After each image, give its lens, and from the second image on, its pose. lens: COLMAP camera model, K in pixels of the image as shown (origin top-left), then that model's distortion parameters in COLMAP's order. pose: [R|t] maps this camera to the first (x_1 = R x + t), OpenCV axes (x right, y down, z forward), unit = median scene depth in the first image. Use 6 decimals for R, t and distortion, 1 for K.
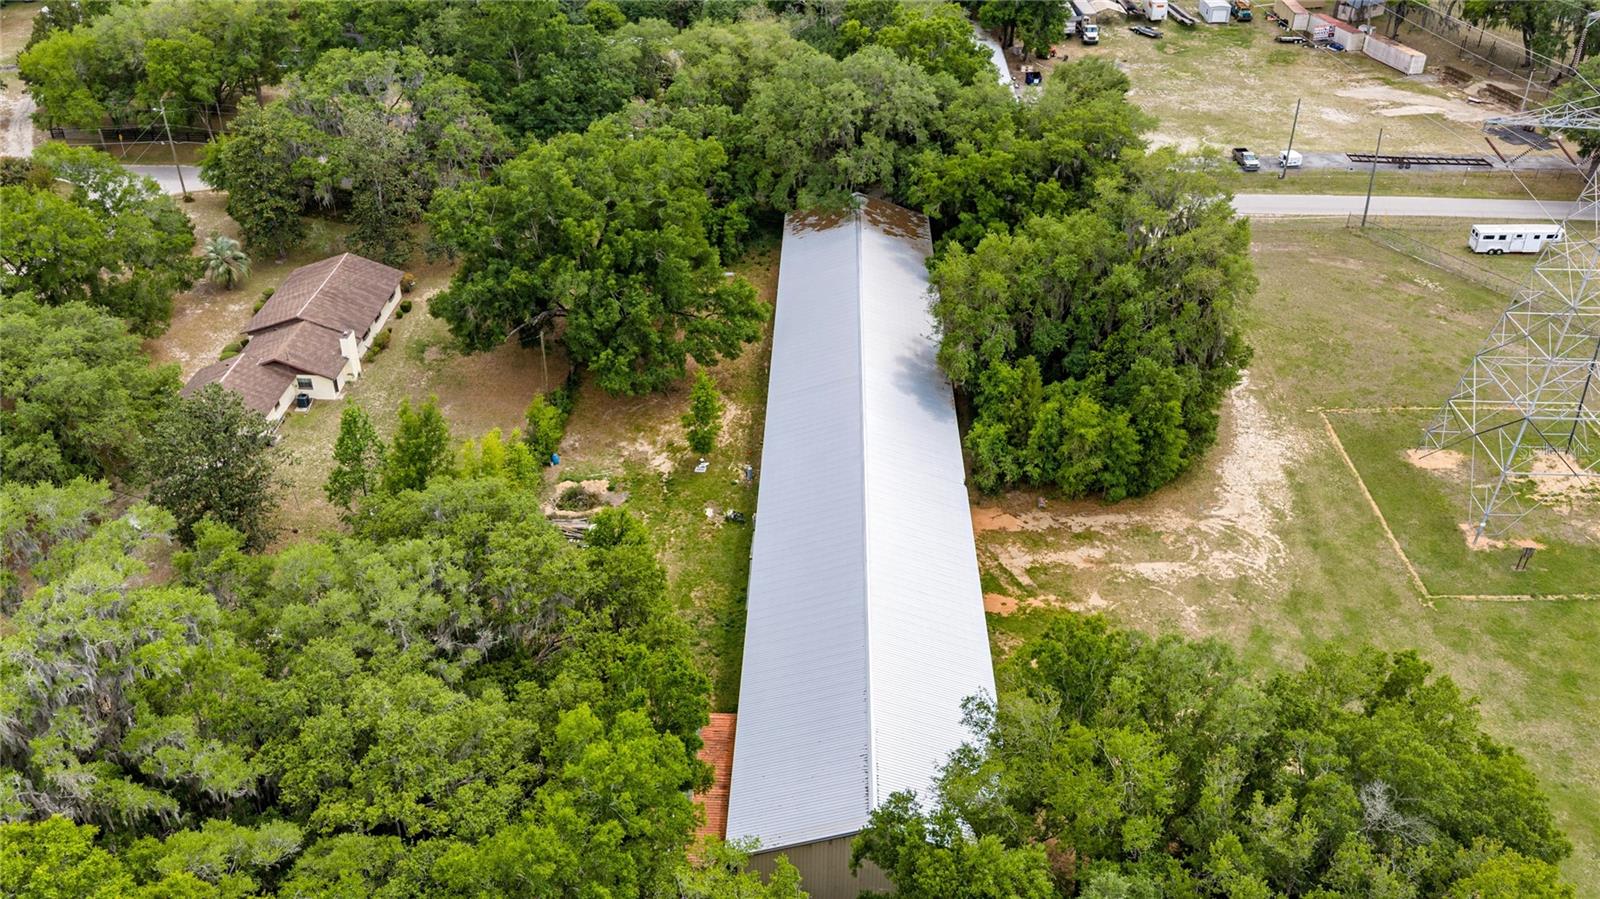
lens RADIAL K [[1280.0, 0, 795.6], [0, 1280.0, 451.8], [0, 0, 1]] dist [-0.019405, 0.002549]
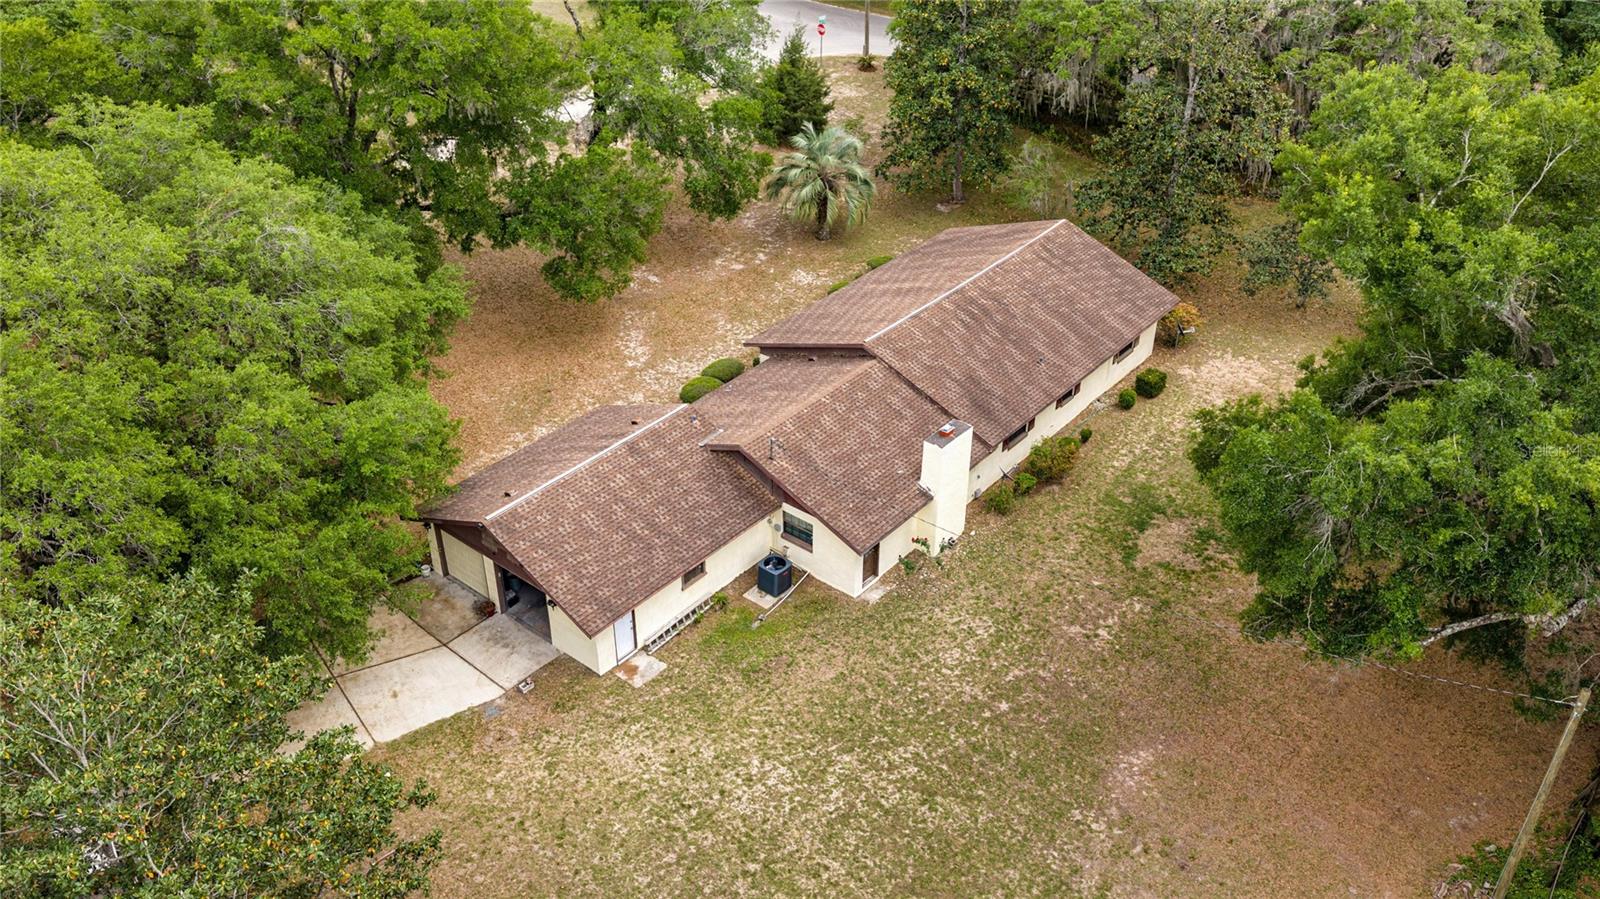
lens RADIAL K [[1280.0, 0, 797.3], [0, 1280.0, 445.1], [0, 0, 1]] dist [-0.019405, 0.002549]
pose [[0.786823, 0.318701, -0.528526, -0.185118], [-0.317529, 0.943362, 0.096139, -0.104489], [0.529231, 0.092178, 0.843456, 0.642610]]
